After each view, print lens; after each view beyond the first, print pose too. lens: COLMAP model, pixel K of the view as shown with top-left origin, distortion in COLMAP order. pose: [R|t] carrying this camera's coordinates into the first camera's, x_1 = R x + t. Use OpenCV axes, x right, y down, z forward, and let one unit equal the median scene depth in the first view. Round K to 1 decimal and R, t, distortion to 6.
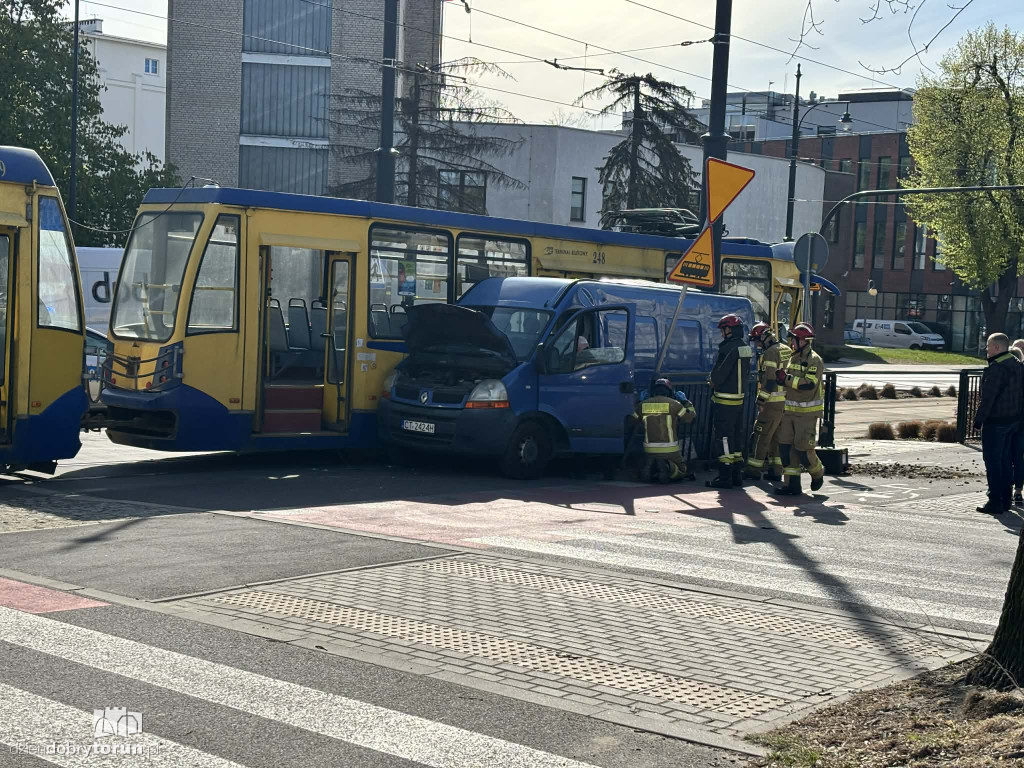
lens RADIAL K [[1519.5, 0, 512.0], [0, 1519.5, 384.0], [0, 0, 1]] dist [0.245475, -0.939521]
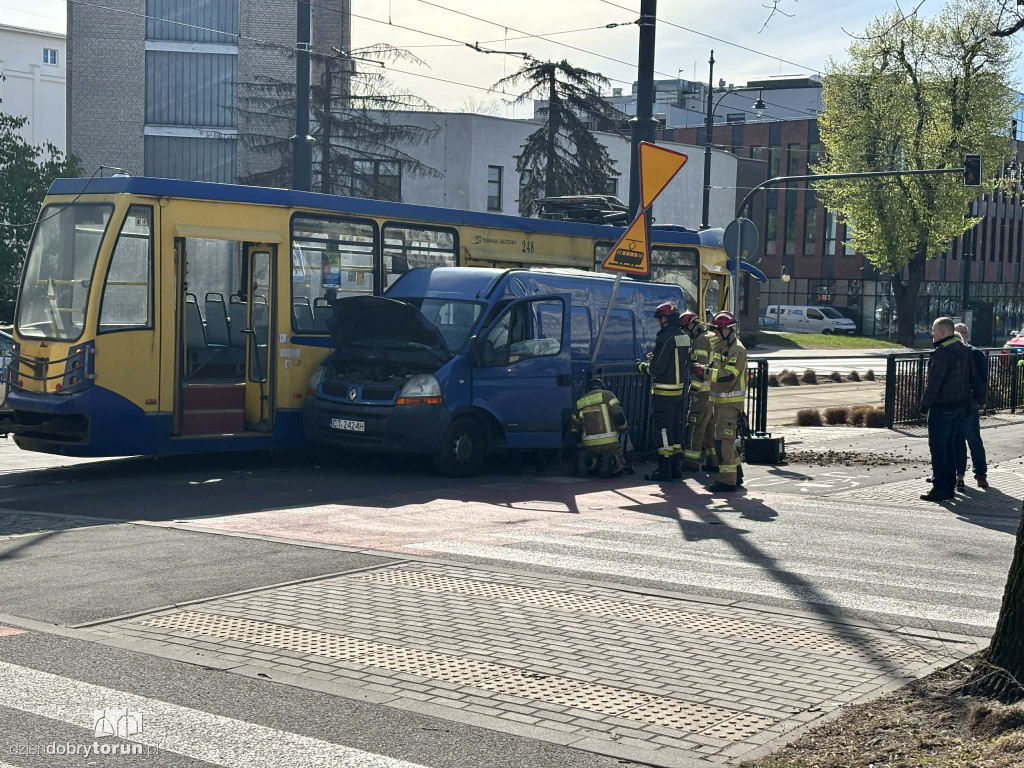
lens RADIAL K [[1519.5, 0, 530.1], [0, 1519.5, 388.4], [0, 0, 1]] dist [0.240039, -0.899593]
pose [[0.997501, -0.019680, 0.067862, -0.010186], [0.019049, 0.999769, 0.009928, -0.002093], [-0.068042, -0.008611, 0.997645, 0.030965]]
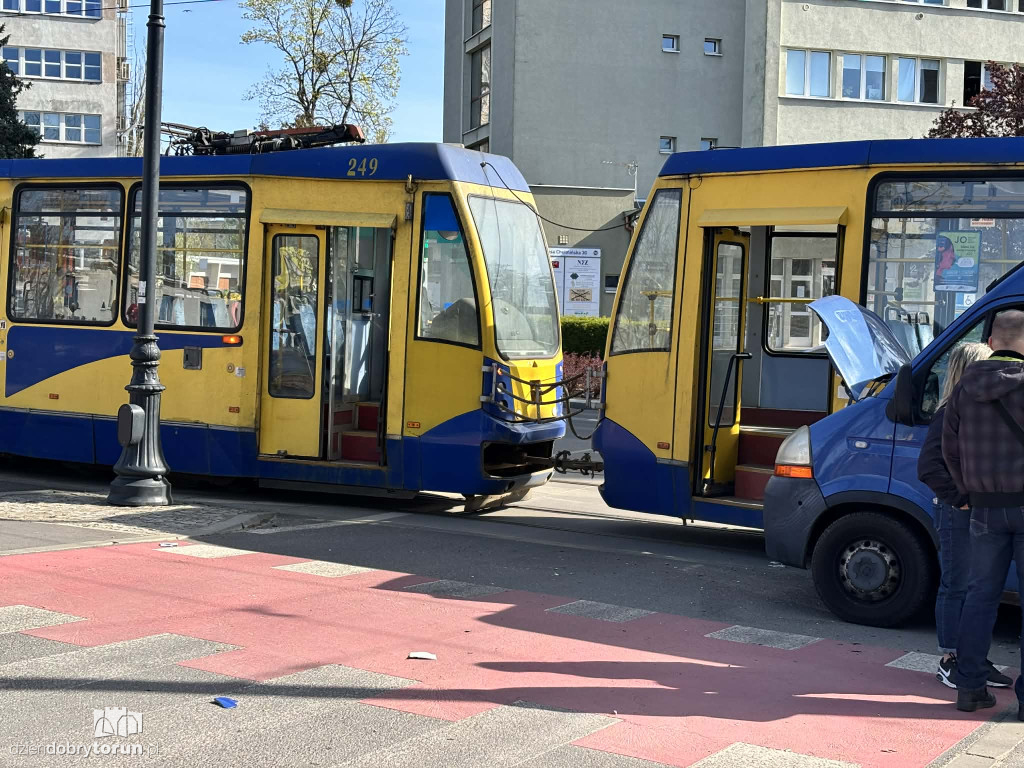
lens RADIAL K [[1577.9, 0, 511.9], [0, 1577.9, 414.4], [0, 0, 1]] dist [0.206781, -1.252090]
pose [[0.171012, 0.016085, -0.985138, 0.471385], [-0.082326, 0.996604, 0.001981, 0.000227], [0.981824, 0.080763, 0.171755, 0.700011]]
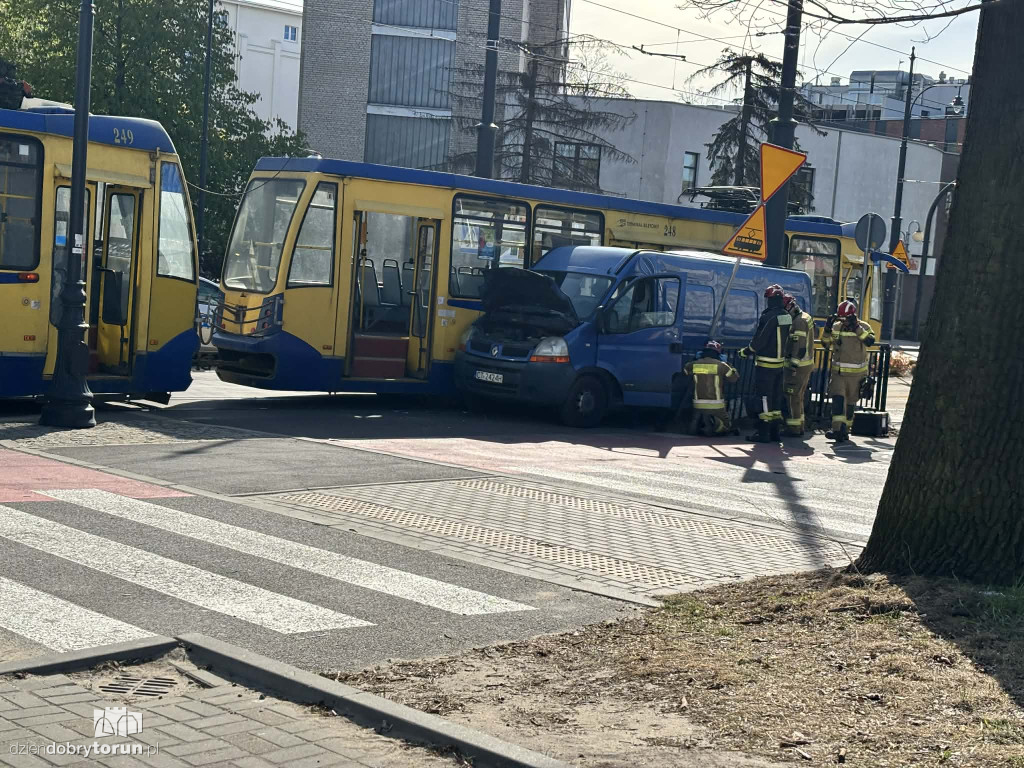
lens RADIAL K [[1522.0, 0, 536.5], [0, 1522.0, 363.3], [0, 0, 1]] dist [0.241399, -0.890611]
pose [[0.997046, 0.036681, -0.067480, 0.043221], [-0.036291, 0.999317, 0.007009, 0.008009], [0.067691, -0.004539, 0.997696, -0.101561]]
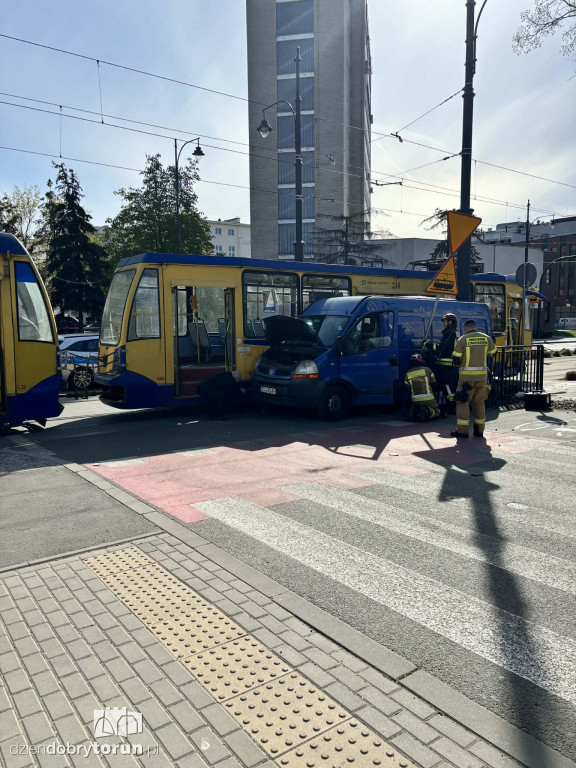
lens RADIAL K [[573.9, 0, 282.3], [0, 573.9, 381.7], [0, 0, 1]] dist [0.047558, -0.052834]
pose [[0.972961, -0.028667, -0.229185, 0.086196], [0.039472, 0.998308, 0.042704, -0.006513], [0.227573, -0.050595, 0.972446, 0.354258]]
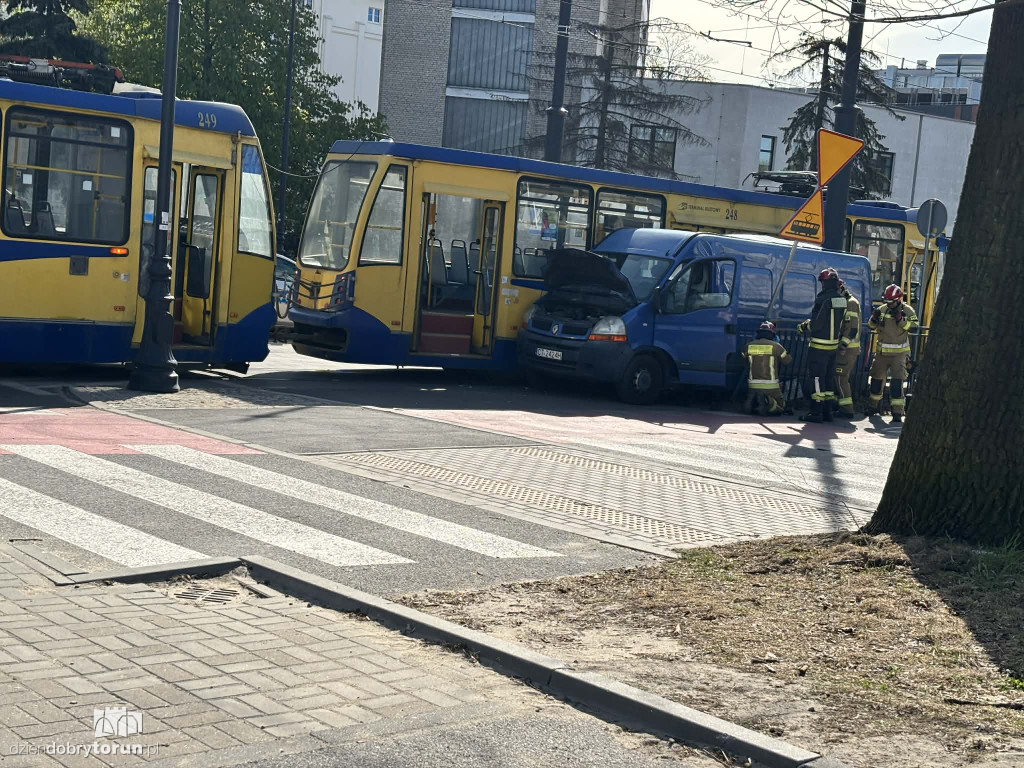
lens RADIAL K [[1519.5, 0, 512.0], [0, 1519.5, 384.0], [0, 0, 1]] dist [0.245475, -0.939521]
pose [[0.989528, 0.056916, -0.132646, 0.059168], [-0.052715, 0.997997, 0.034973, 0.010578], [0.134371, -0.027614, 0.990546, -0.140562]]
